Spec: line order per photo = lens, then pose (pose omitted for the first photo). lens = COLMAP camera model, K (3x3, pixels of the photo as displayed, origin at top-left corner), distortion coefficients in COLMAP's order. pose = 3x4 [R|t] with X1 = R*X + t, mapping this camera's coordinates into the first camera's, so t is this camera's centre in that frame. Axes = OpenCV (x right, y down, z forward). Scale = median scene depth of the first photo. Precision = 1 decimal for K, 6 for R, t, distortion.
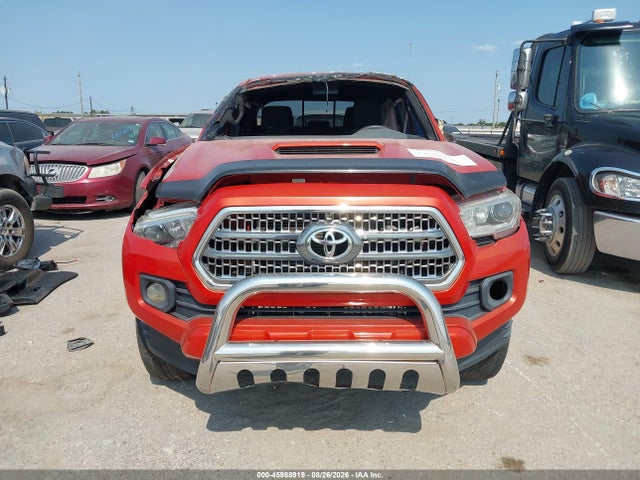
lens RADIAL K [[507.9, 0, 318.9], [0, 507.9, 243.7], [0, 0, 1]] dist [0.045179, -0.067788]
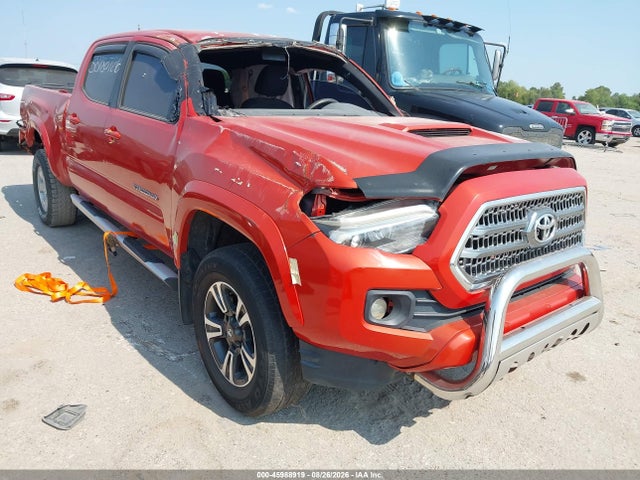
lens RADIAL K [[507.9, 0, 316.0], [0, 507.9, 235.2], [0, 0, 1]] dist [0.045179, -0.067788]
pose [[0.778457, -0.133042, 0.613437, -0.973308], [0.089918, 0.990836, 0.100786, -0.130505], [-0.621224, -0.023299, 0.783286, 0.433258]]
